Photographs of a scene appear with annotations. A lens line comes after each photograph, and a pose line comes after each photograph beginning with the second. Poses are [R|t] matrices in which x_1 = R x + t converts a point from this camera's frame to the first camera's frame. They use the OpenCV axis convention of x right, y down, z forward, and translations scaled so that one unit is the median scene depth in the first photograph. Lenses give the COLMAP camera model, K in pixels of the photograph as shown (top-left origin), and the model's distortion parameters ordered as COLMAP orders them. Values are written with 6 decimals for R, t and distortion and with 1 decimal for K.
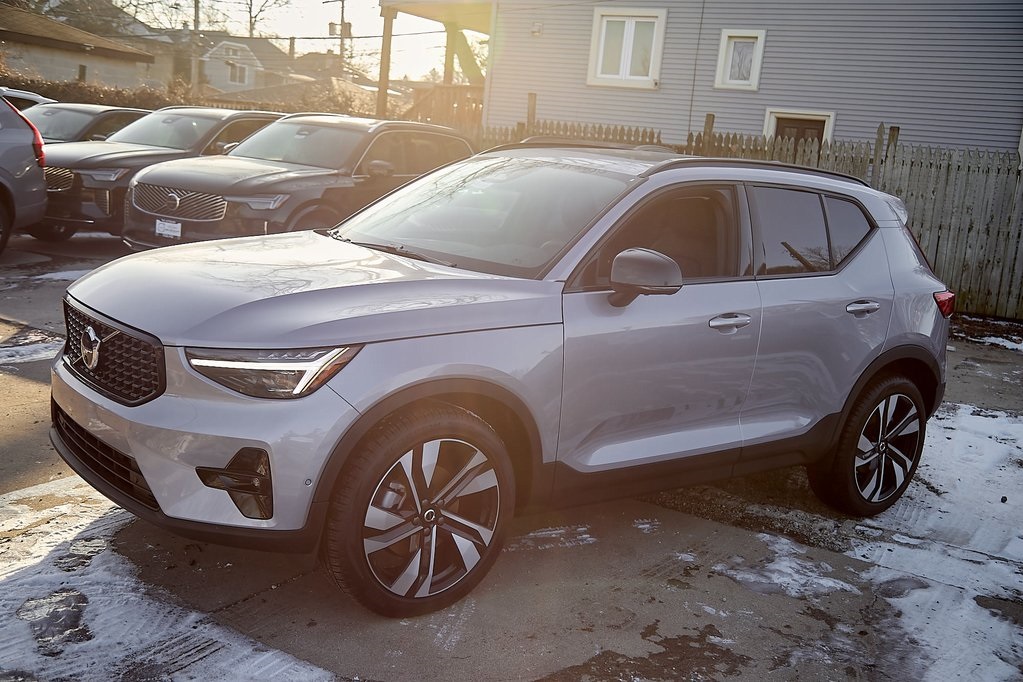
lens RADIAL K [[1060.9, 0, 512.4], [0, 1060.9, 326.2], [0, 0, 1]] dist [0.035267, 0.038173]
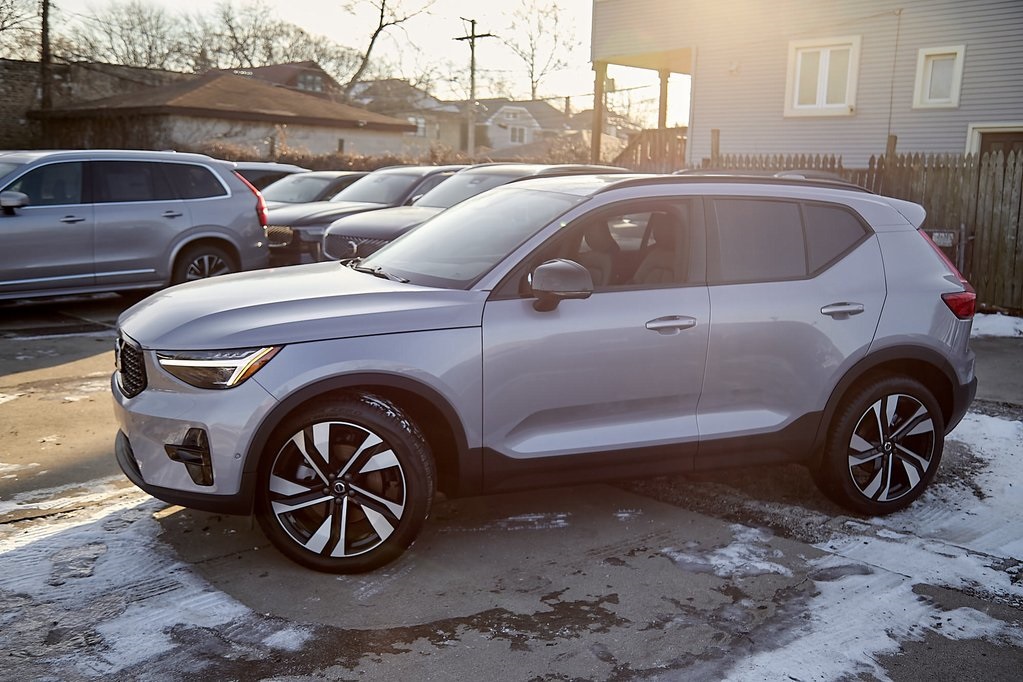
lens RADIAL K [[1017.6, 0, 511.5], [0, 1017.6, 341.0], [0, 0, 1]] dist [0.001796, 0.101114]
pose [[0.964045, -0.027259, -0.264337, 0.297195], [0.021224, 0.999445, -0.025659, 0.033679], [0.264890, 0.019126, 0.964089, -0.044878]]
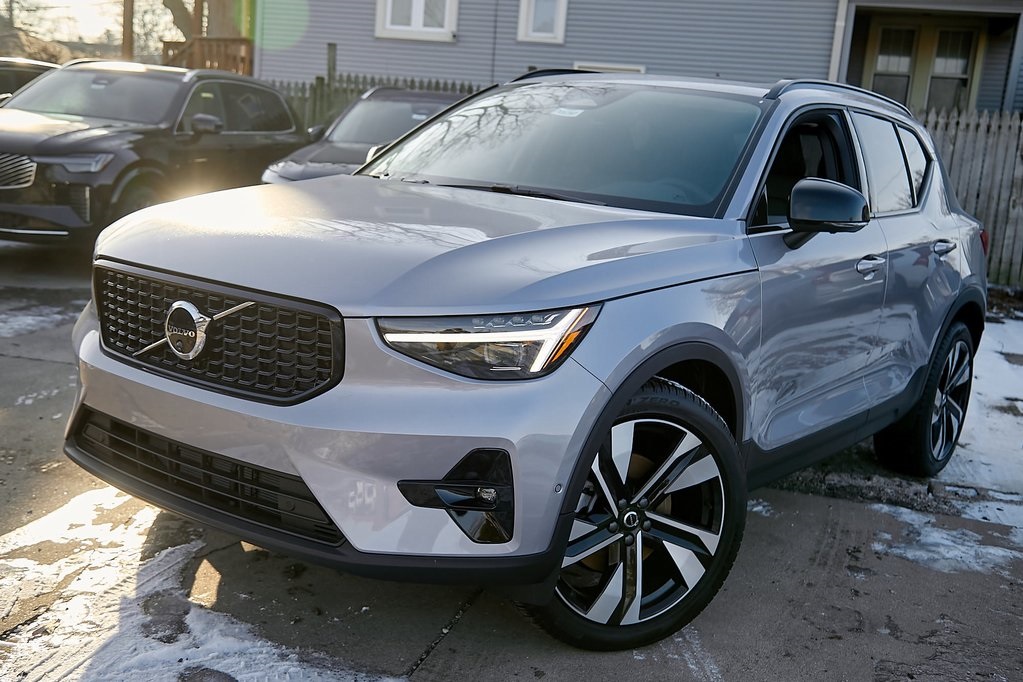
lens RADIAL K [[1118.5, 0, 511.5], [0, 1118.5, 341.0], [0, 0, 1]] dist [0.025936, 0.019487]
pose [[0.967776, -0.057932, 0.245058, -0.281935], [0.050330, 0.998040, 0.037177, 0.008146], [-0.246732, -0.023646, 0.968795, 0.168707]]
